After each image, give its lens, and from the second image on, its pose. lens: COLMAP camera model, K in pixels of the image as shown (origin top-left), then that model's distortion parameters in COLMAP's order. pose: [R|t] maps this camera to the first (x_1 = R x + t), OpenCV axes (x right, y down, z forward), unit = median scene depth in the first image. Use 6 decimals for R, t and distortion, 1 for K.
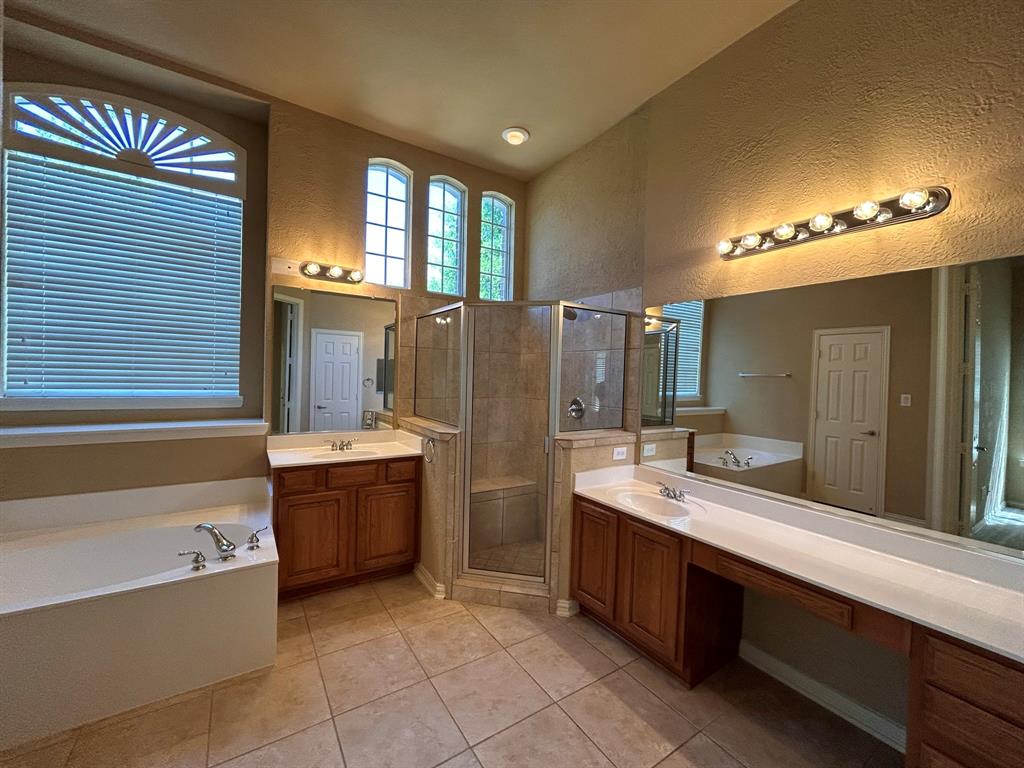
lens RADIAL K [[421.8, 0, 511.9], [0, 421.8, 381.0], [0, 0, 1]] dist [-0.008955, 0.000573]
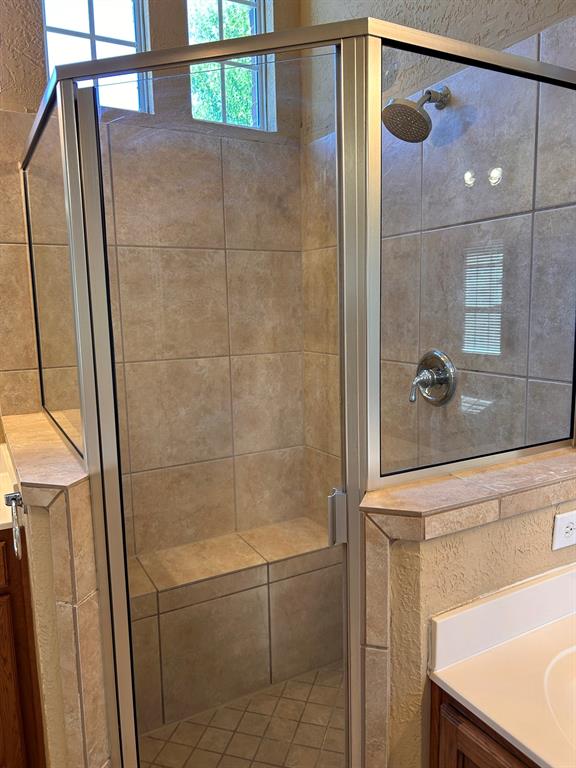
lens RADIAL K [[580.4, 0, 291.8], [0, 580.4, 386.8], [0, 0, 1]] dist [0.054130, -0.061670]
pose [[0.995602, -0.036865, -0.086129, 0.068678], [0.047811, 0.990531, 0.128697, -0.003163], [0.080569, -0.132249, 0.987937, 0.454452]]
